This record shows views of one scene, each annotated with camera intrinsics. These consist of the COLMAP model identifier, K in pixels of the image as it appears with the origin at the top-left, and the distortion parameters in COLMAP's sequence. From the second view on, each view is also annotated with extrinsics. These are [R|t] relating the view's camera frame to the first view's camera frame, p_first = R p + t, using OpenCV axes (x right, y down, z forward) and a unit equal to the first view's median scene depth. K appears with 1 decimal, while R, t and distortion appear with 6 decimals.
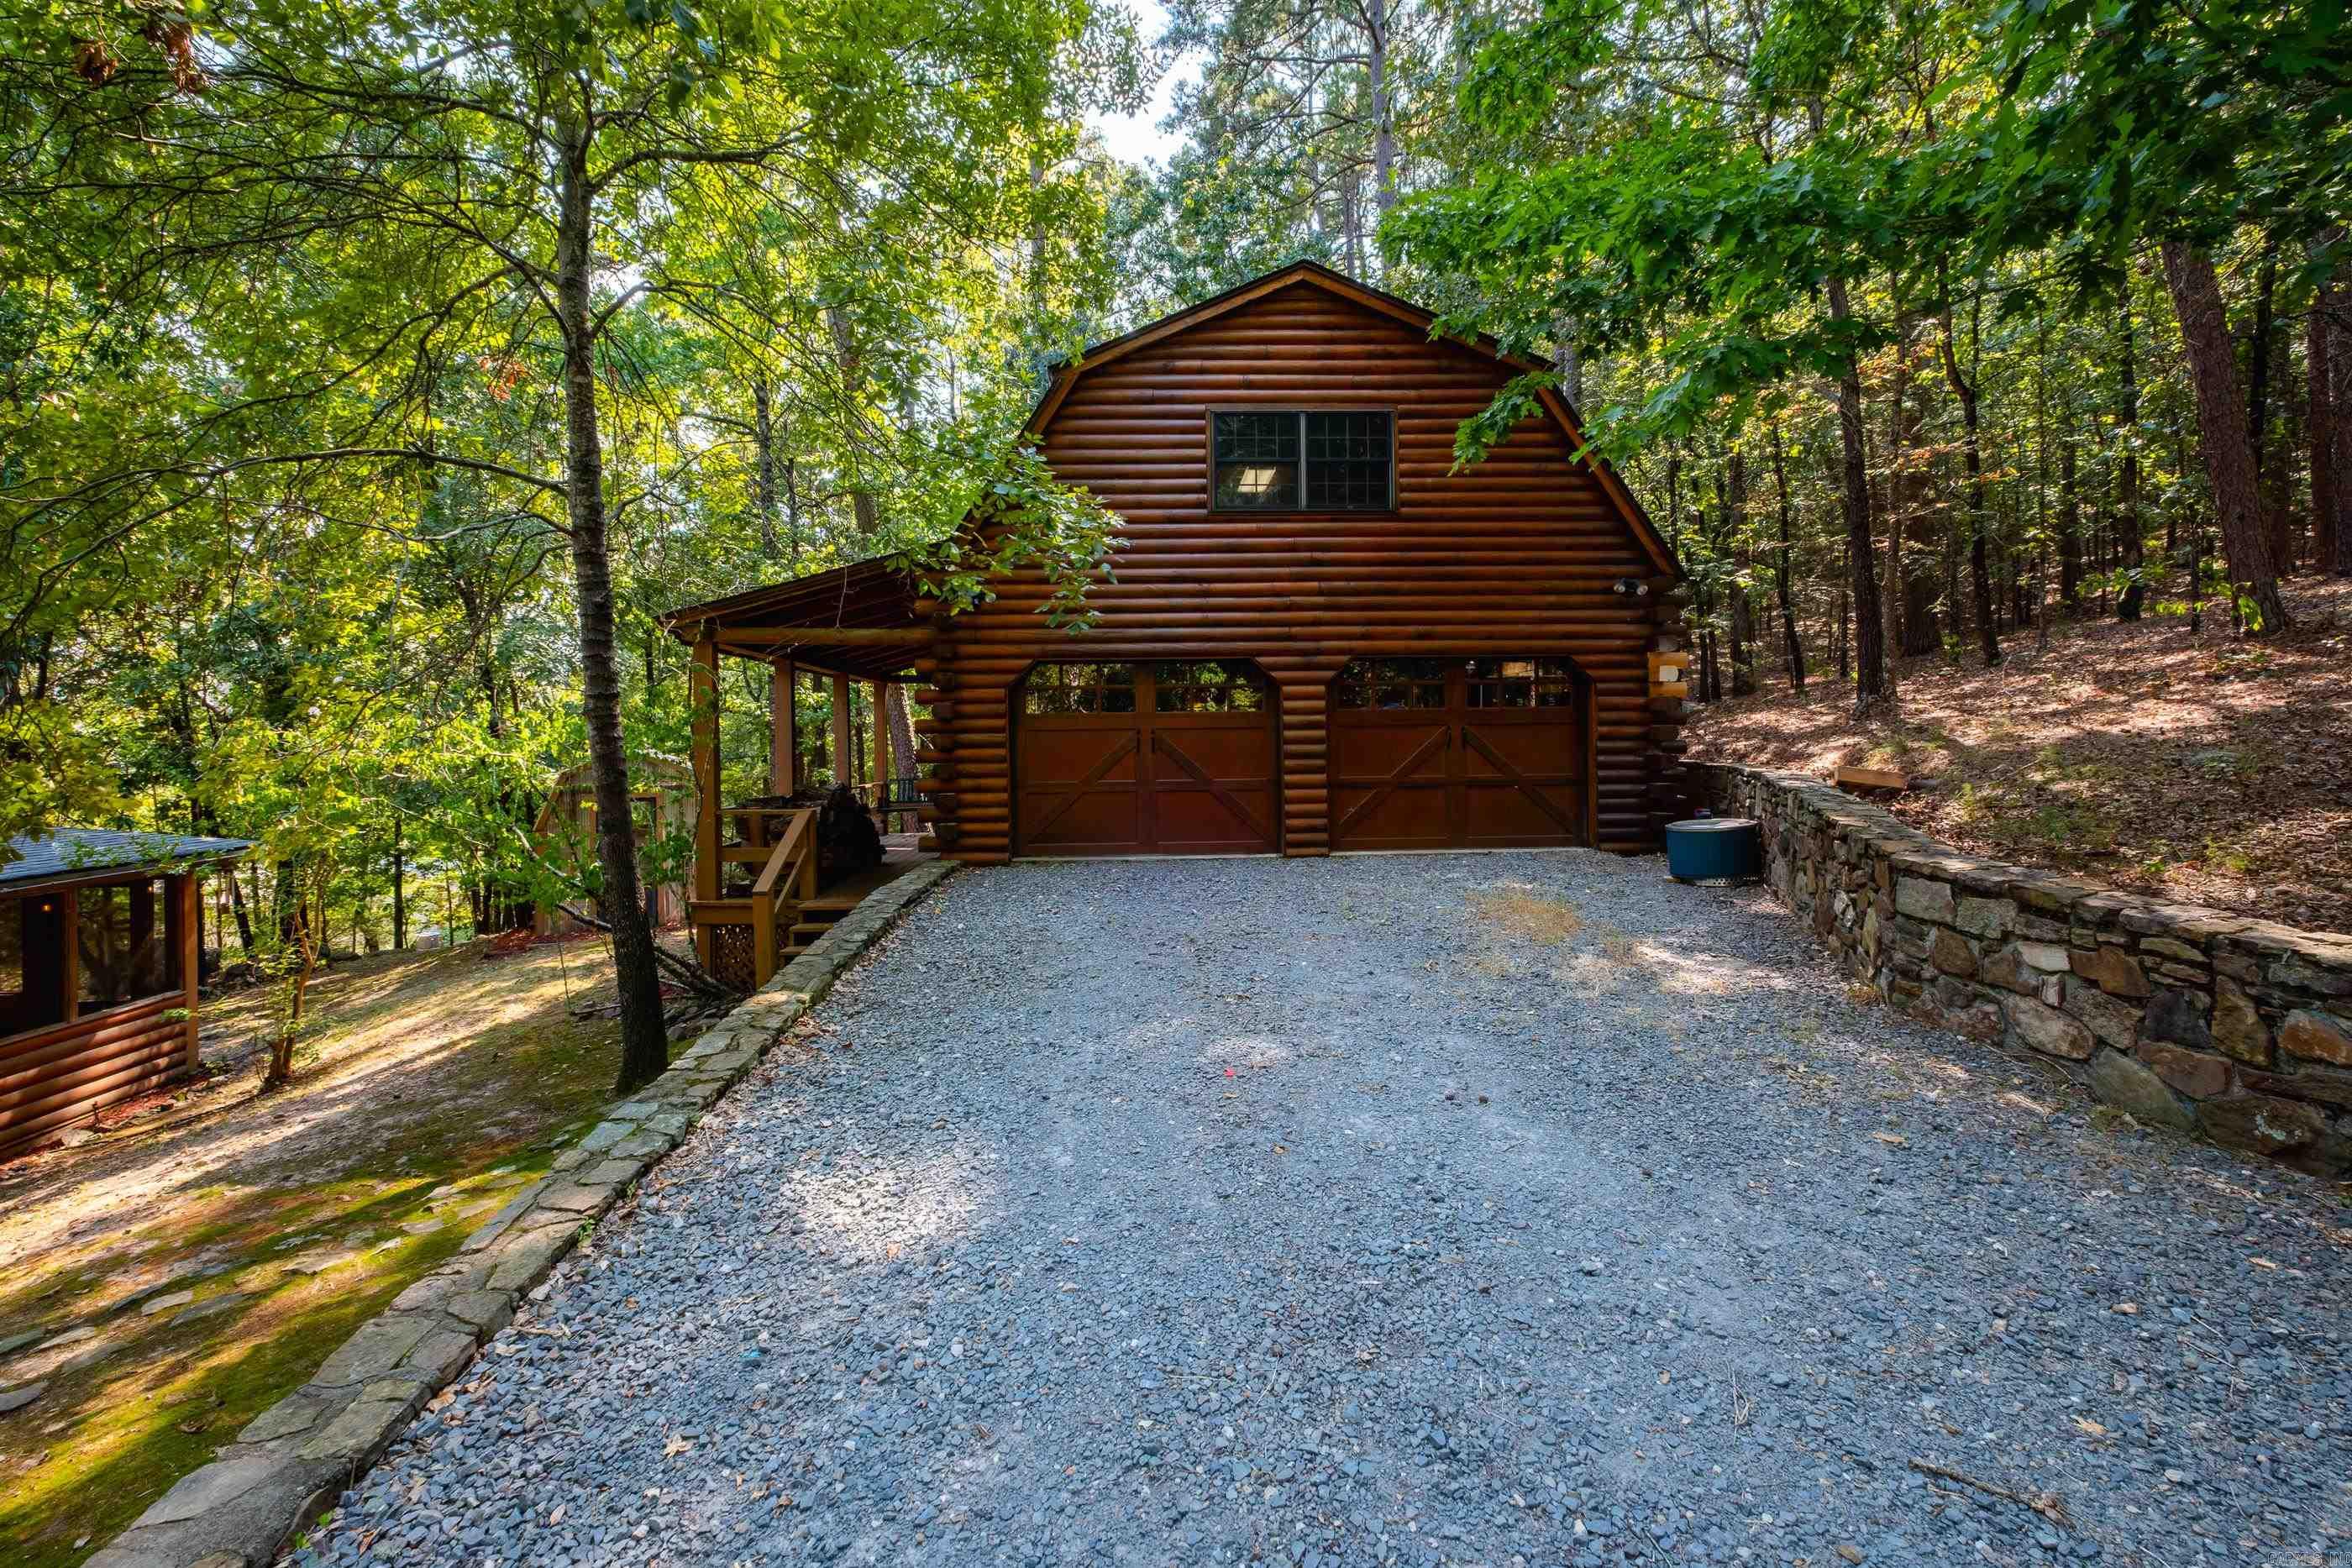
lens RADIAL K [[1033.0, 0, 1184.2], [0, 1033.0, 766.7], [0, 0, 1]] dist [0.008508, -0.000303]
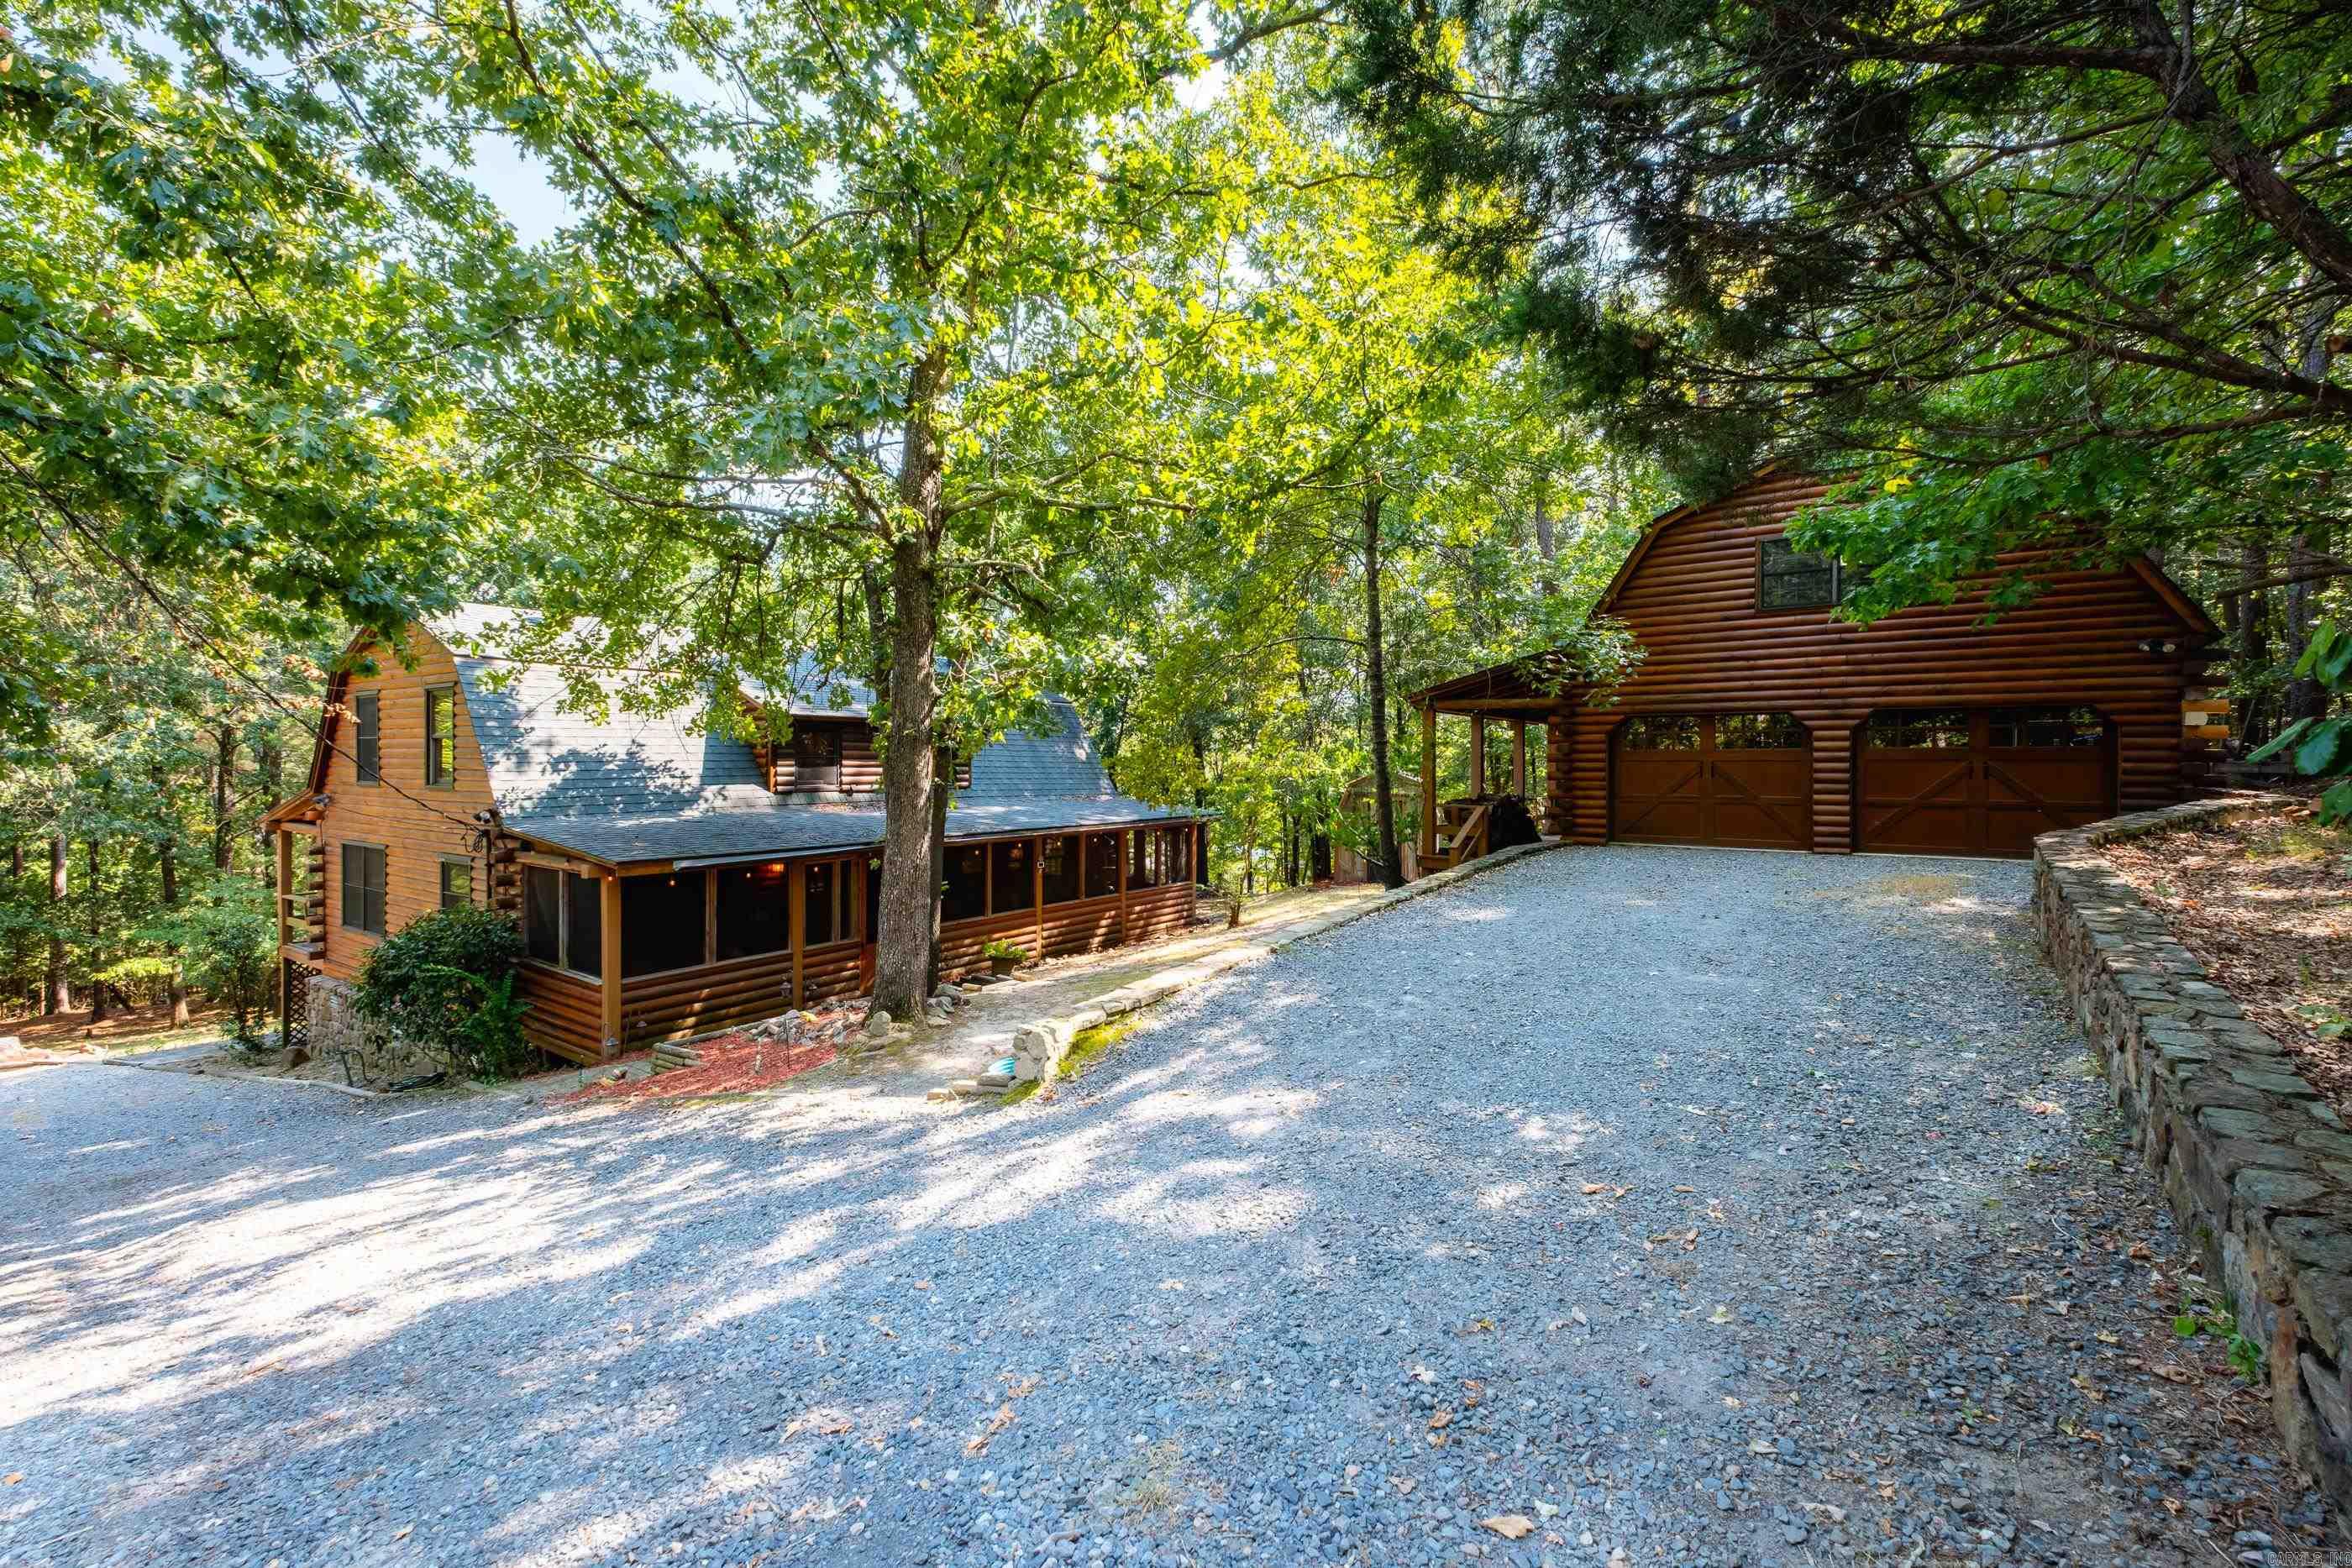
lens RADIAL K [[1033.0, 0, 1181.5], [0, 1033.0, 769.4], [0, 0, 1]] dist [0.008508, -0.000303]
pose [[0.777688, 0.015721, -0.628454, 0.312746], [-0.031926, 0.999385, -0.014508, 0.021583], [0.627839, 0.031347, 0.777712, -0.627091]]
